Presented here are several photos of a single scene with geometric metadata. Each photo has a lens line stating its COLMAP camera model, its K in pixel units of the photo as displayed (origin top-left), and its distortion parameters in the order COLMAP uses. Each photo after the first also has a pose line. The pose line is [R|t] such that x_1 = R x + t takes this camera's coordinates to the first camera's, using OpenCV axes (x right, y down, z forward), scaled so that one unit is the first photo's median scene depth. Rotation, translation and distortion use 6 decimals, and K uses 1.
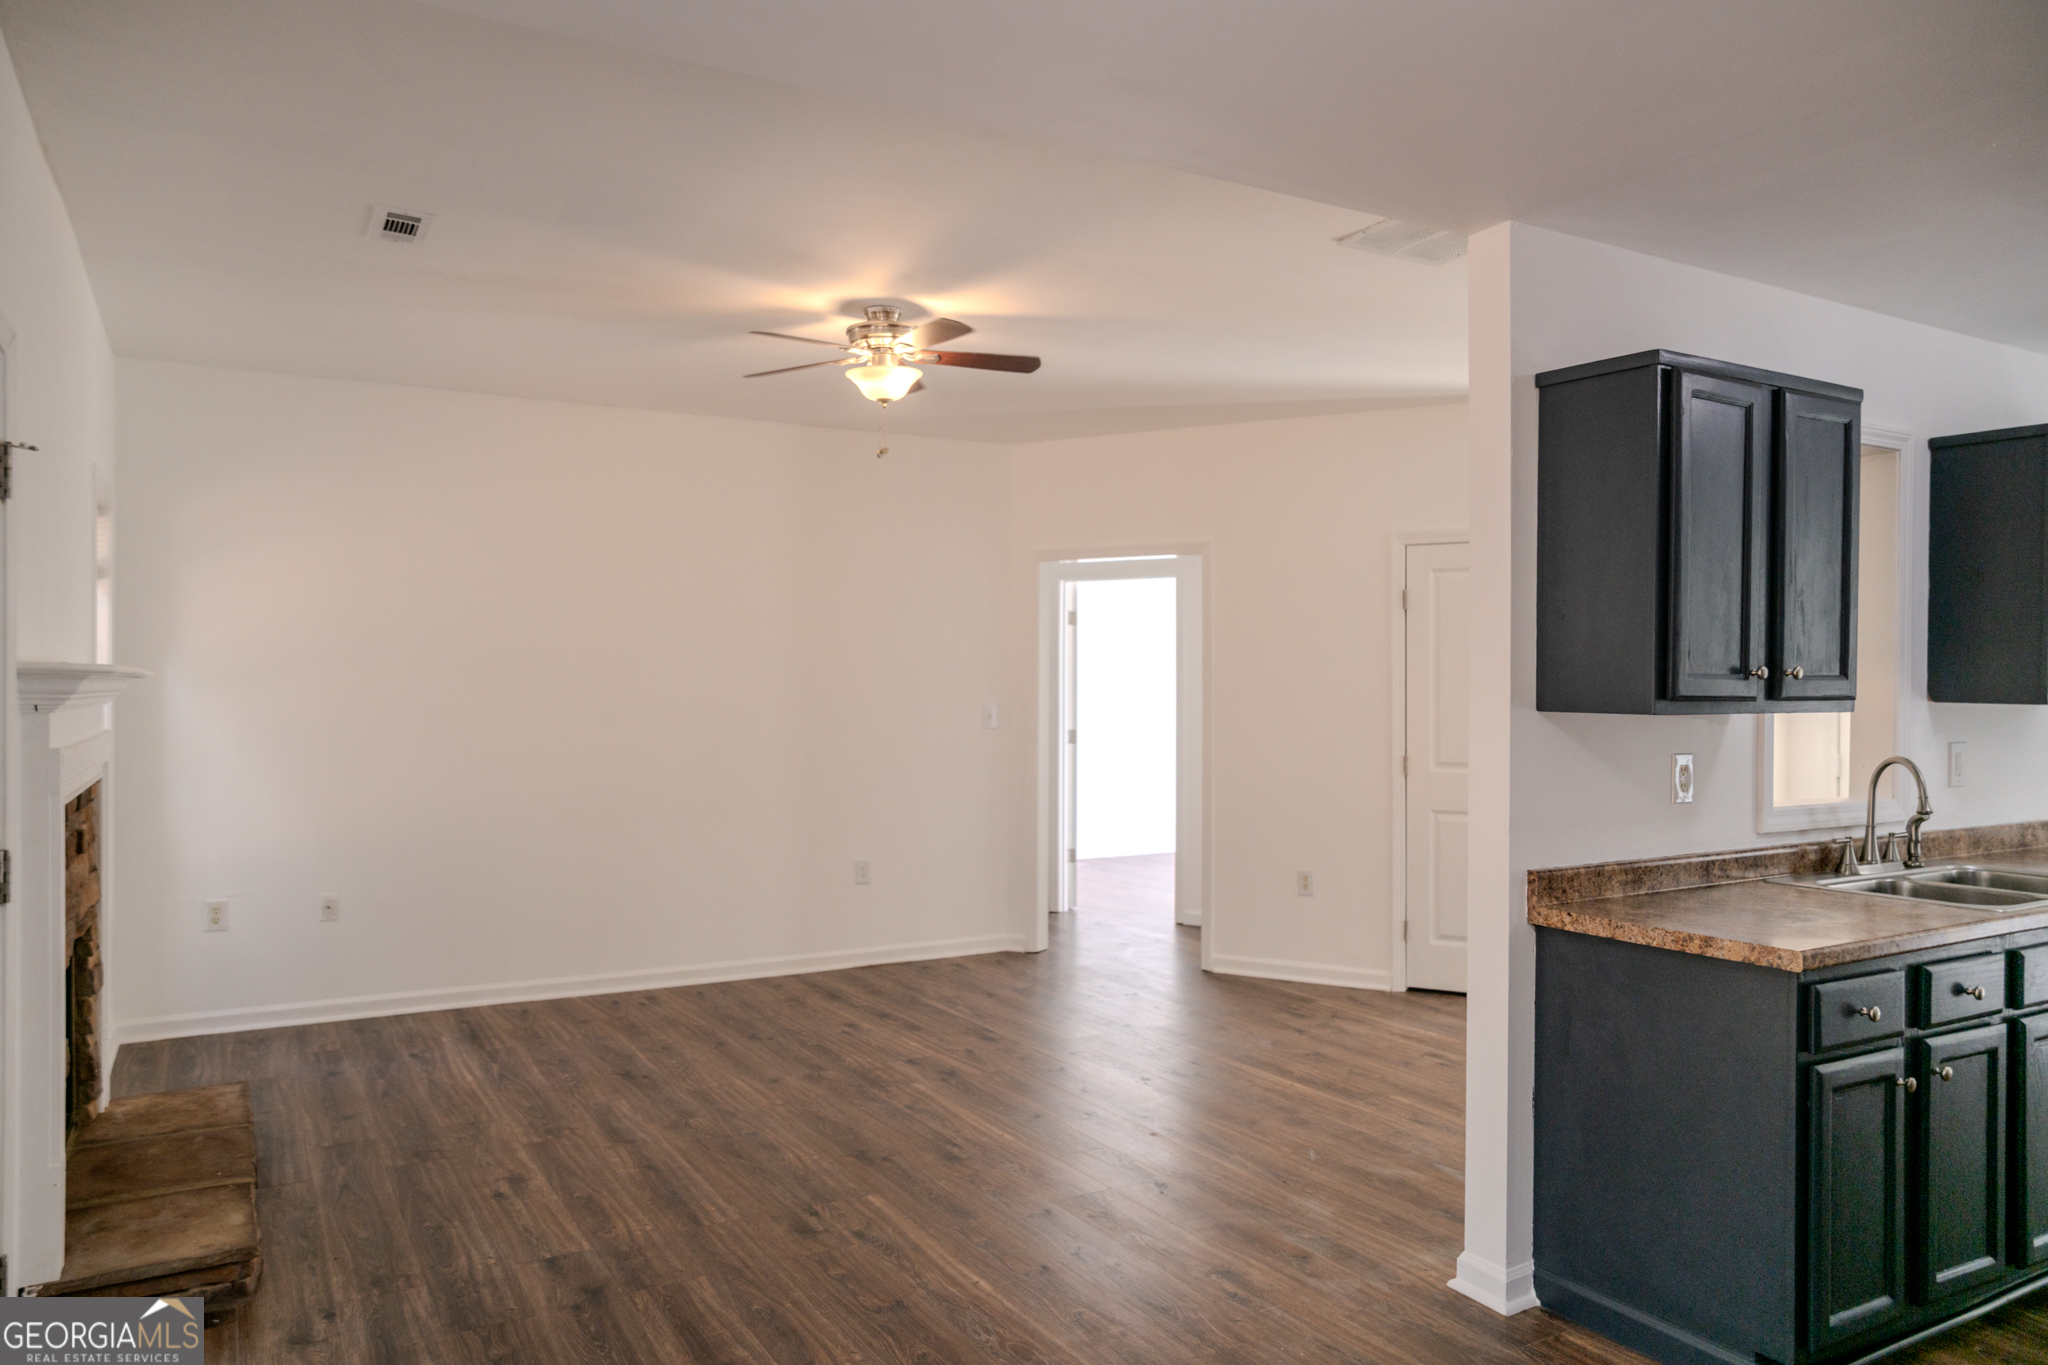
lens RADIAL K [[1400.6, 0, 1024.5], [0, 1400.6, 687.8], [0, 0, 1]] dist [-0.048730, 0.056242]
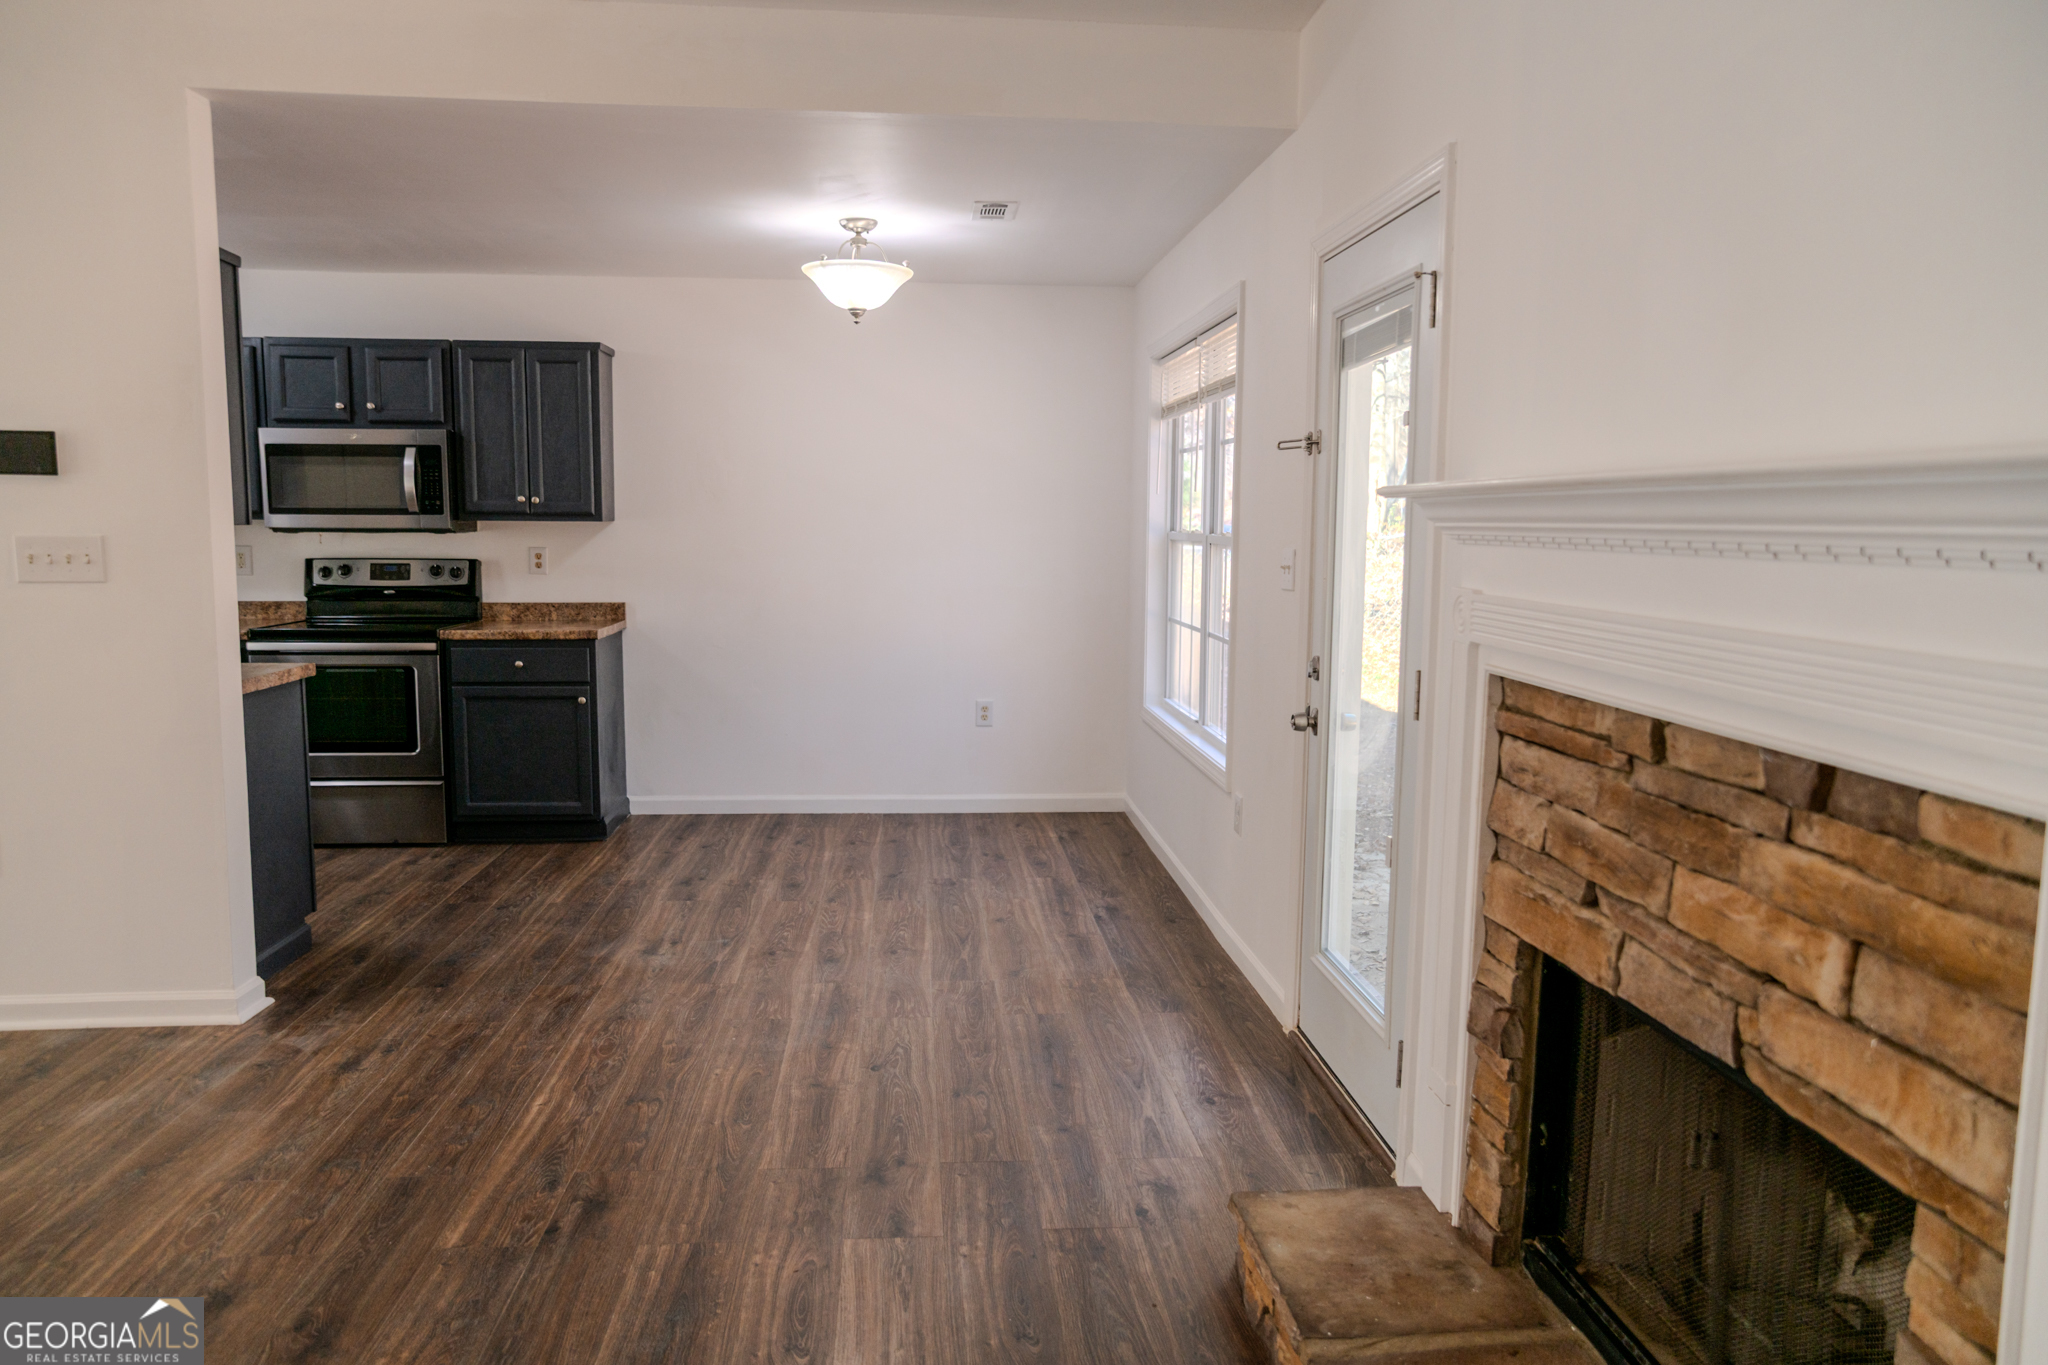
lens RADIAL K [[1400.6, 0, 1024.5], [0, 1400.6, 687.8], [0, 0, 1]] dist [-0.048730, 0.056242]
pose [[-0.903485, -0.061357, 0.424204, -0.655659], [-0.010140, 0.992484, 0.121957, 0.003332], [-0.428499, 0.105884, -0.897317, 1.490986]]
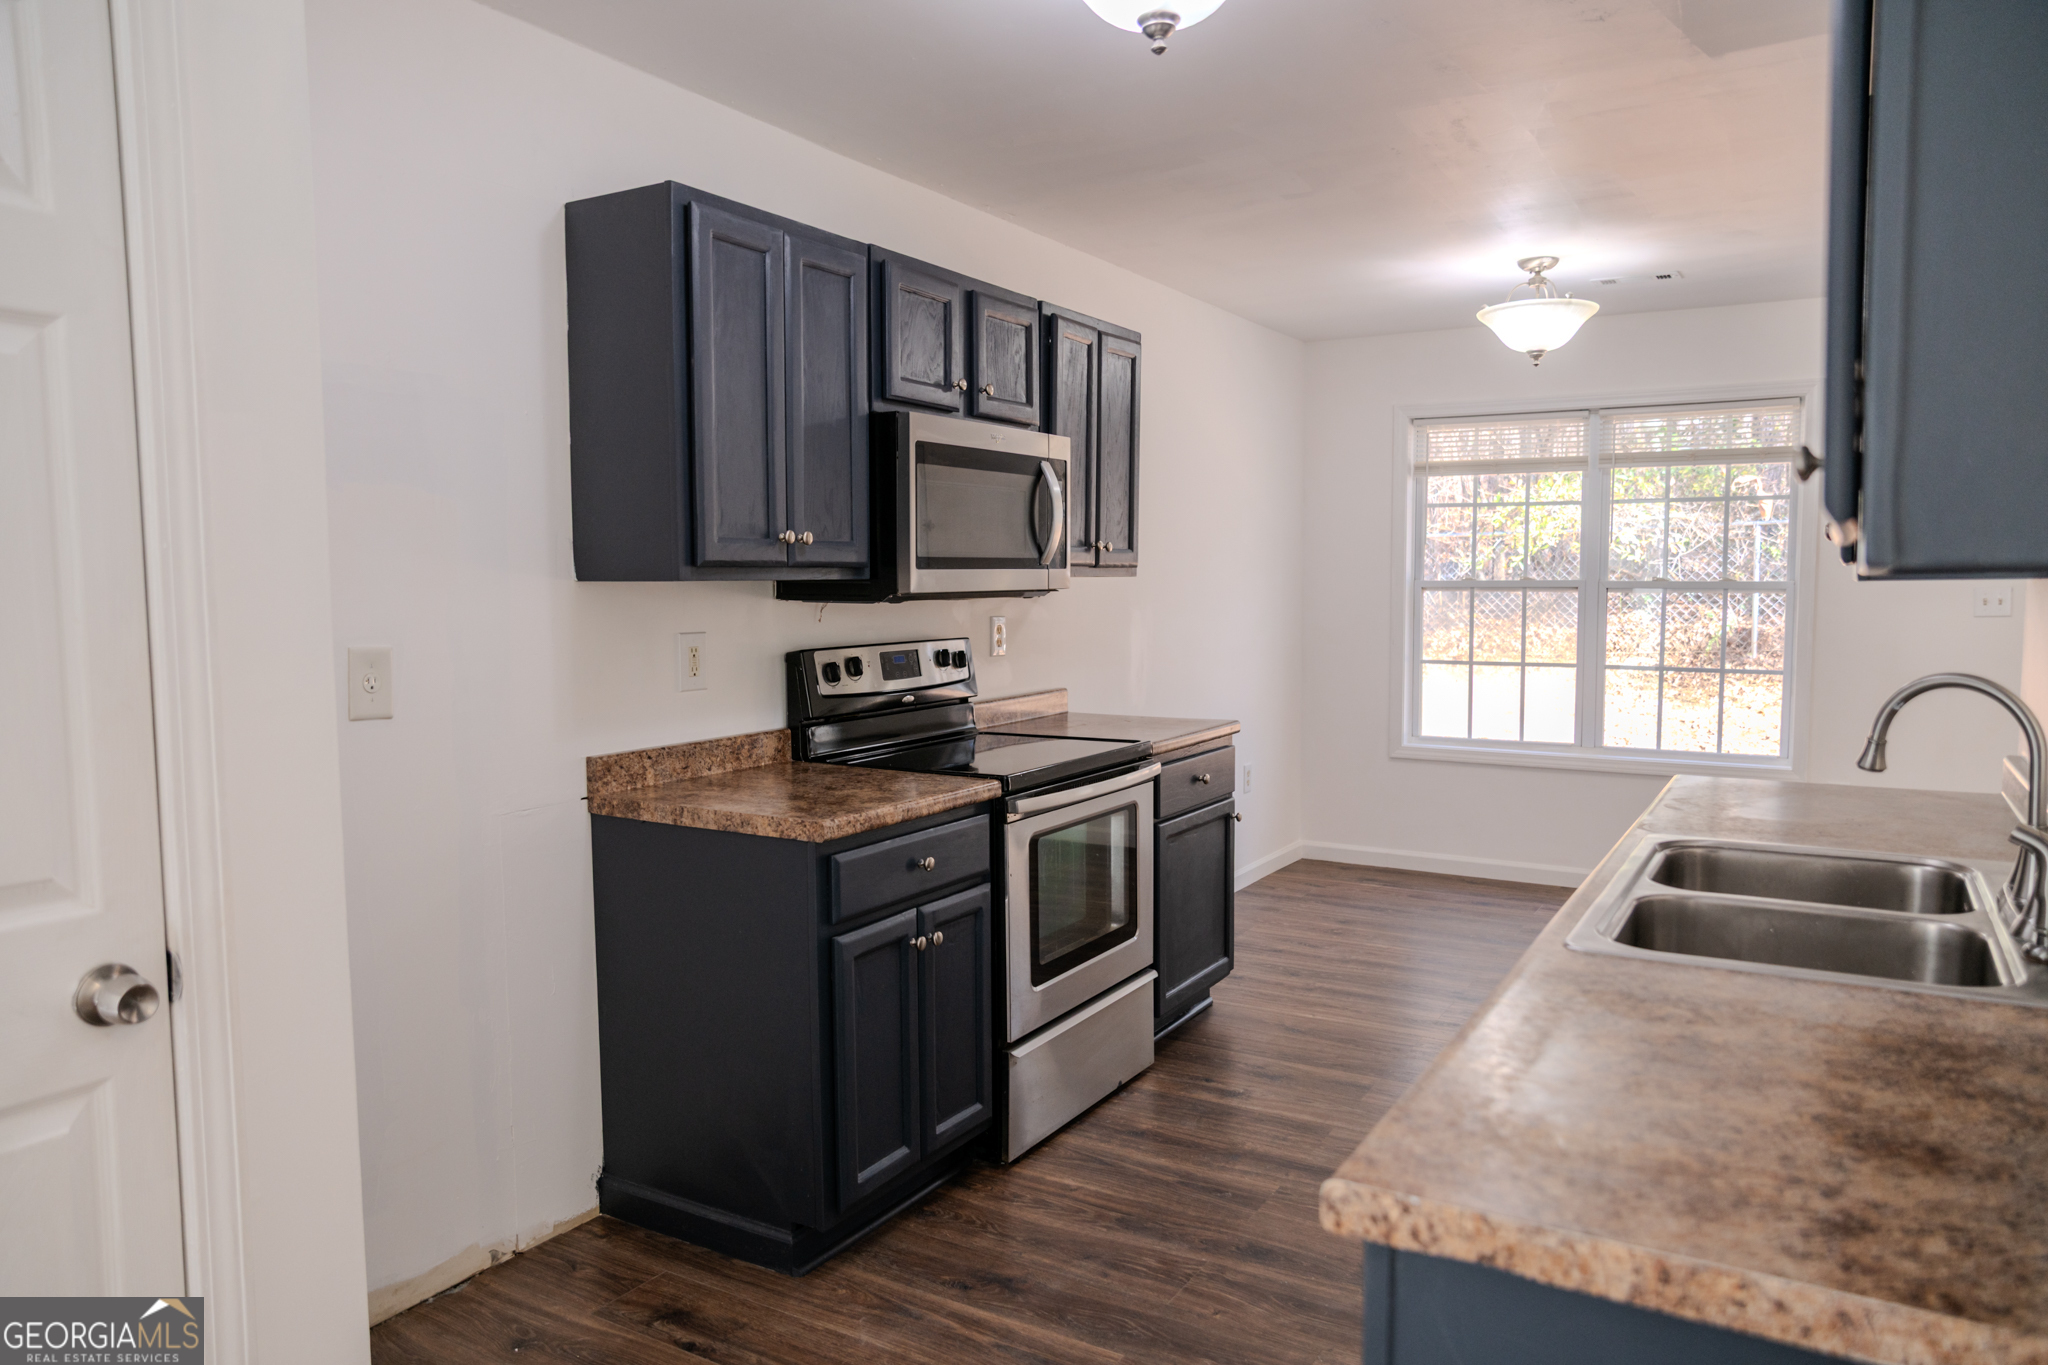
lens RADIAL K [[1386.0, 0, 1022.5], [0, 1386.0, 686.5], [0, 0, 1]] dist [-0.048237, 0.055402]
pose [[-0.876515, 0.041376, -0.479593, 1.124034], [0.002652, 0.996699, 0.081141, 0.011245], [0.481367, 0.069849, -0.873732, 1.219194]]
